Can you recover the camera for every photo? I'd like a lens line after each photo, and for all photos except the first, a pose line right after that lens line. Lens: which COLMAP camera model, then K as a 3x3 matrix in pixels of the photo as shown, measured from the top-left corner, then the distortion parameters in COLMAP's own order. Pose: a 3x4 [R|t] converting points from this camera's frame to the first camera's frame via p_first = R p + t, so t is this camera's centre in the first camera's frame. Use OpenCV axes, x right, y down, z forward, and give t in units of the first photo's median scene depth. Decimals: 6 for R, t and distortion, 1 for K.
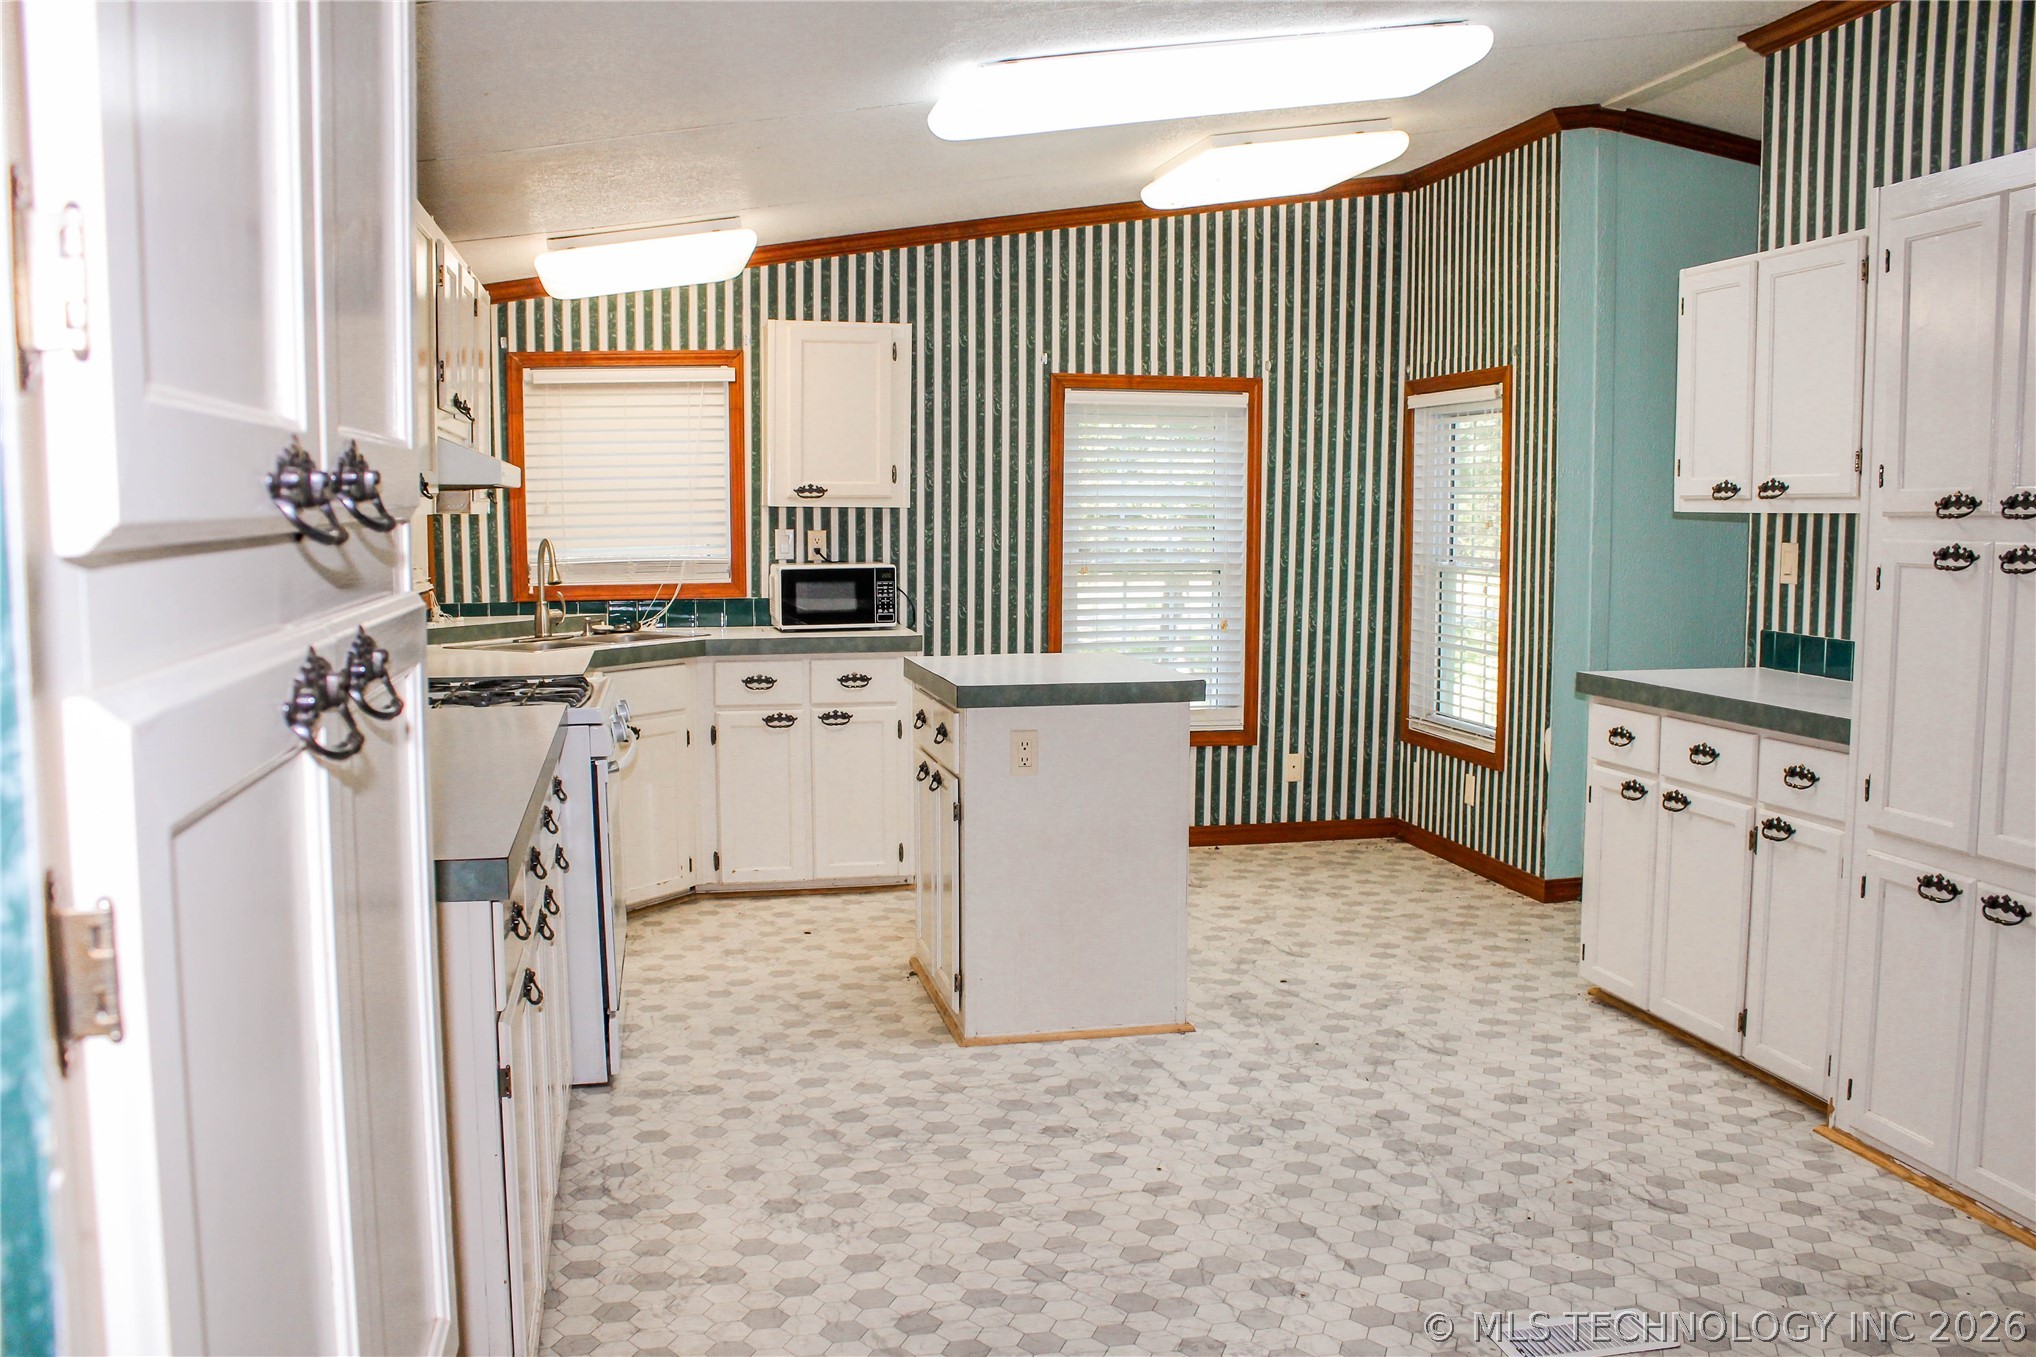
lens RADIAL K [[1703.4, 0, 1008.4], [0, 1703.4, 699.1], [0, 0, 1]] dist [-0.162927, 0.143689]
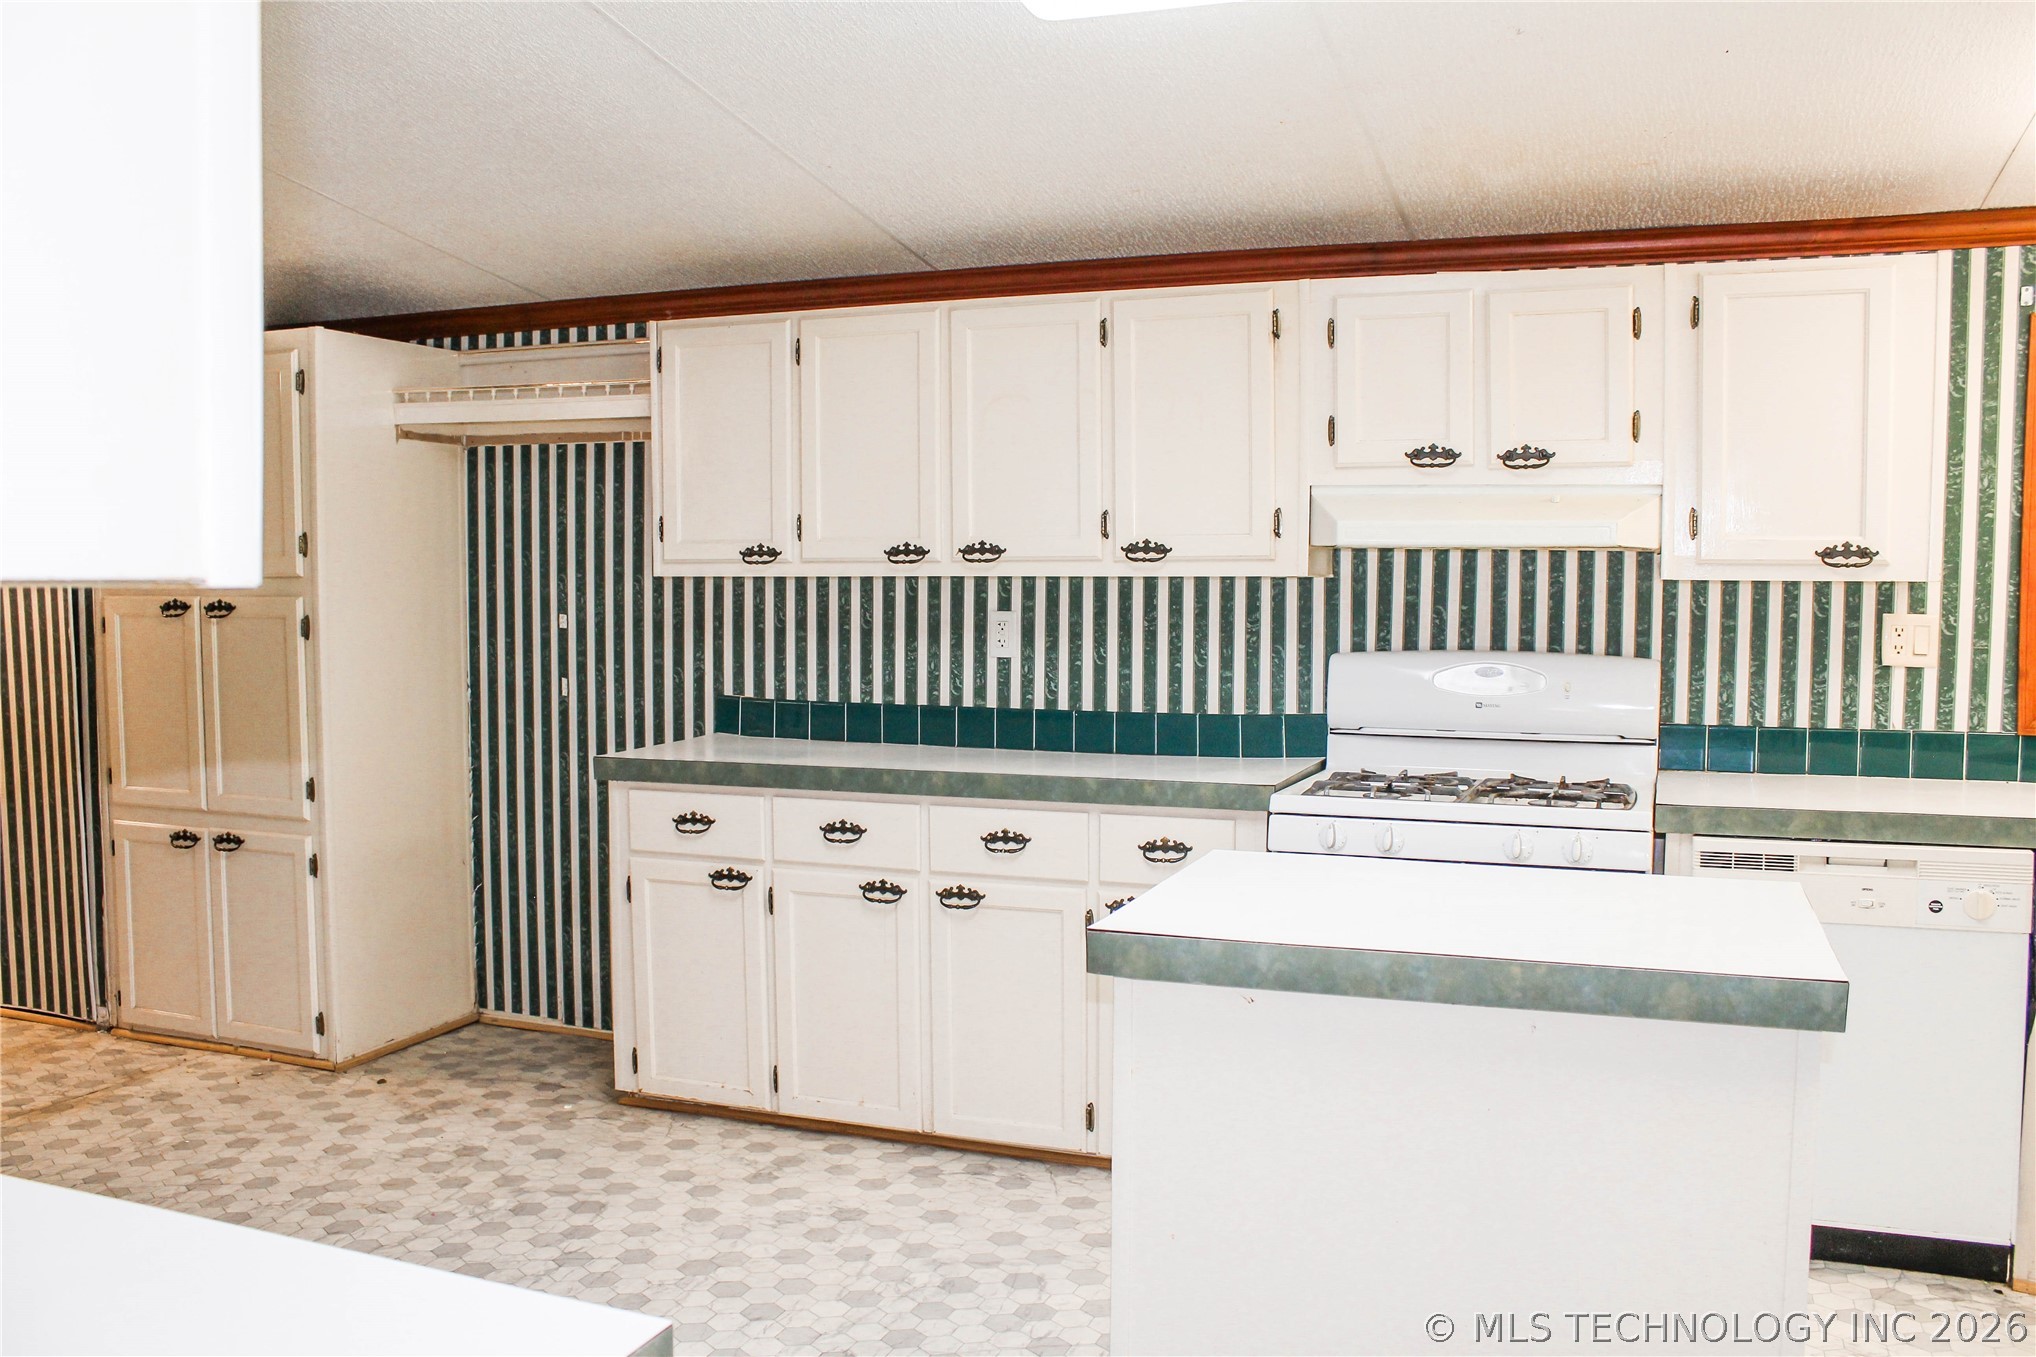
lens RADIAL K [[1703.4, 0, 1016.6], [0, 1703.4, 686.6], [0, 0, 1]] dist [-0.162927, 0.143689]
pose [[-0.545044, 0.057312, -0.836447, 0.368621], [-0.094187, 0.987160, 0.129013, -0.098101], [0.833100, 0.149100, -0.532647, 0.863335]]
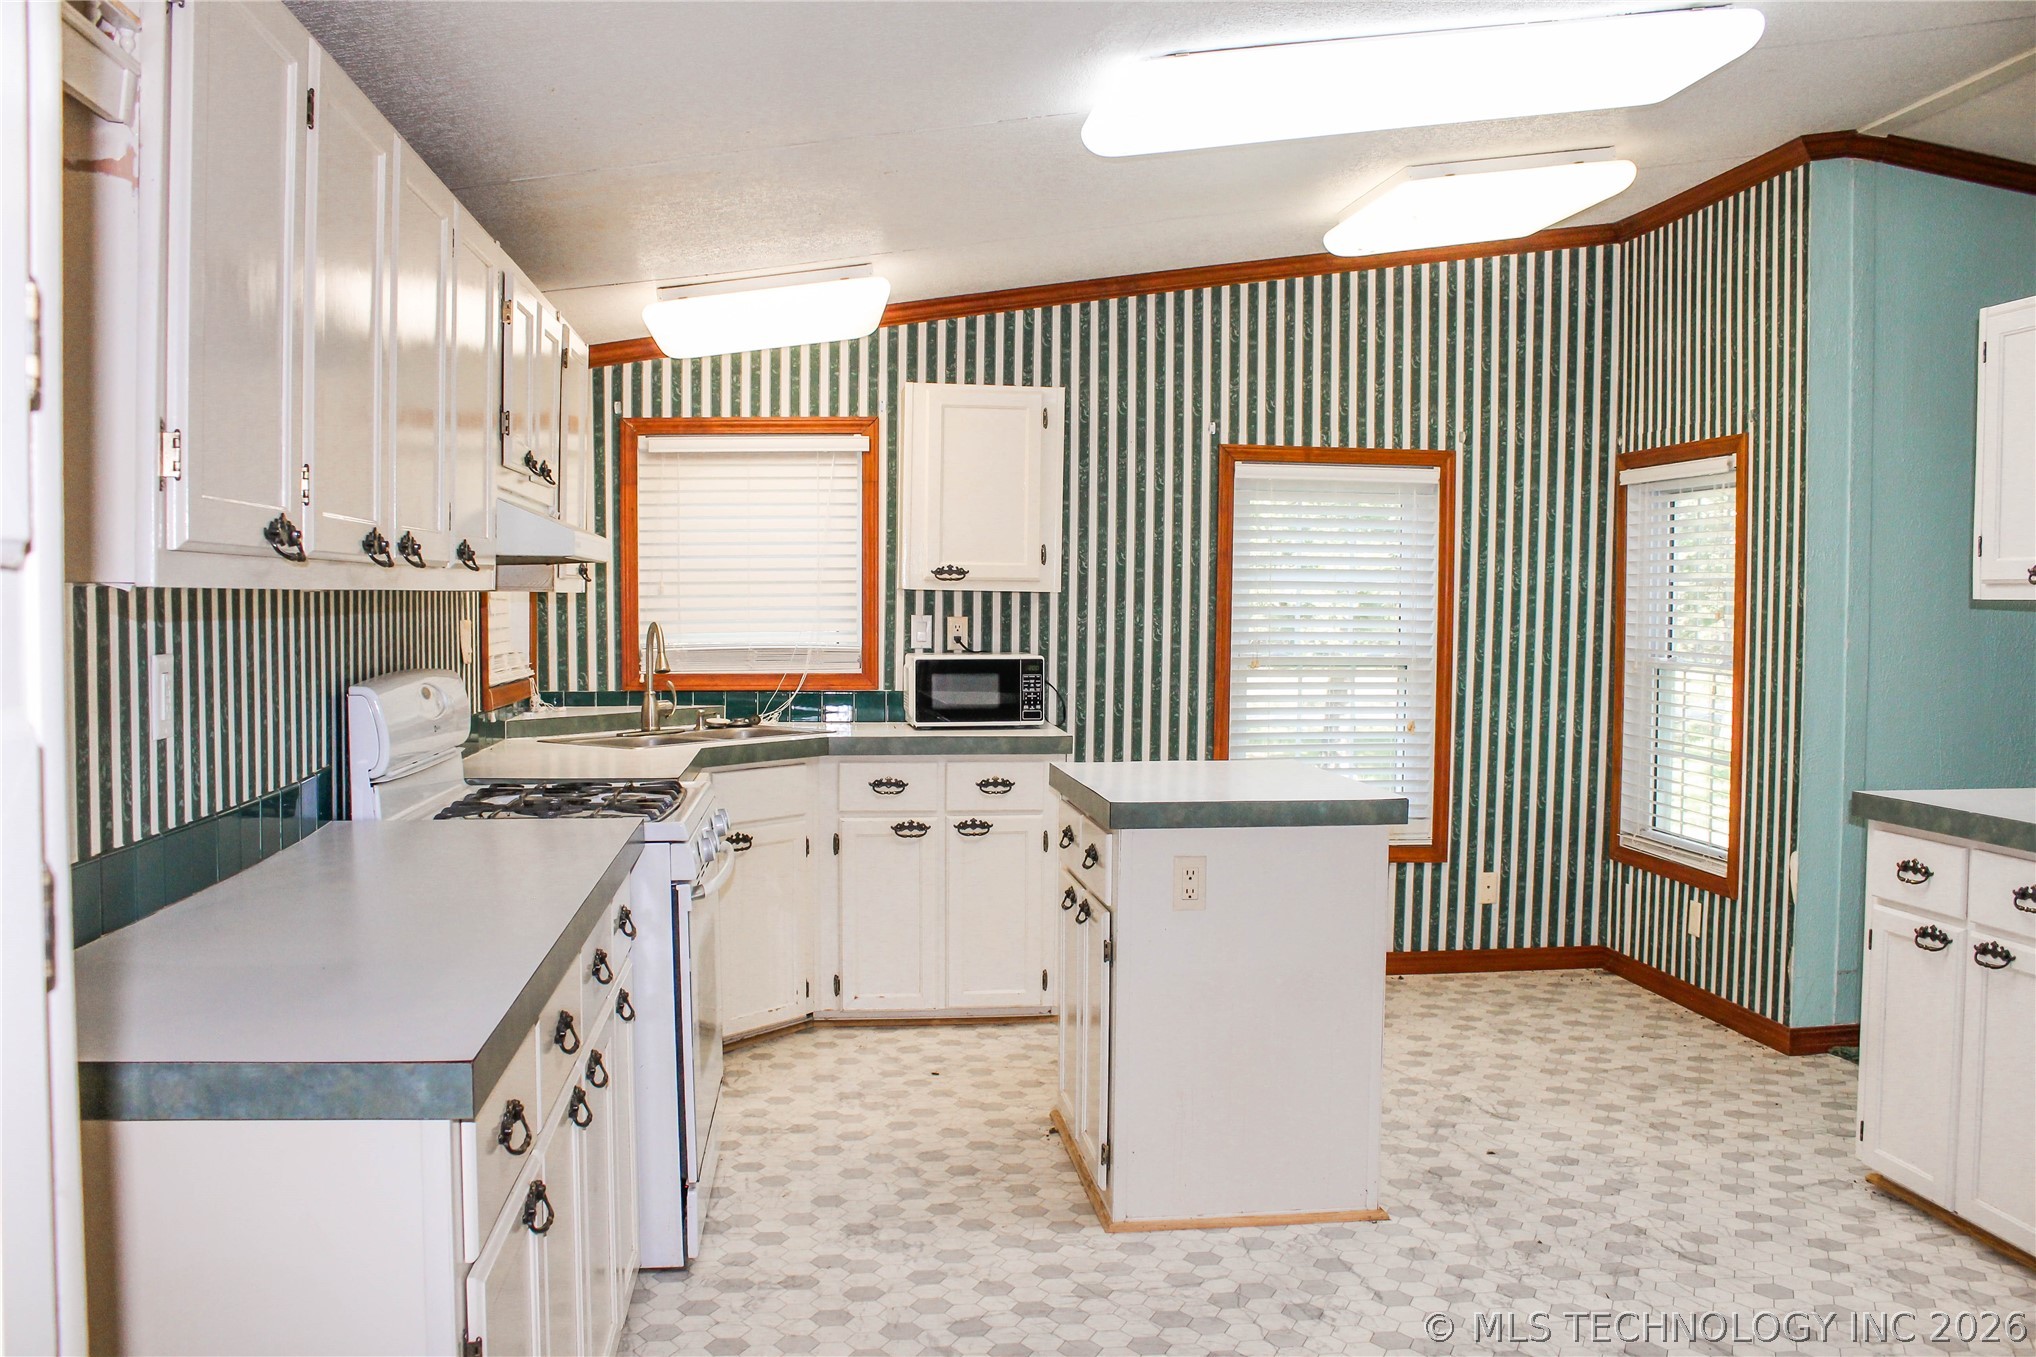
lens RADIAL K [[1703.4, 0, 1007.8], [0, 1703.4, 699.1], [0, 0, 1]] dist [-0.162927, 0.143689]
pose [[0.995715, 0.011613, -0.091741, -0.002859], [-0.016464, 0.998496, -0.052290, -0.009280], [0.090996, 0.053576, 0.994409, 0.110617]]
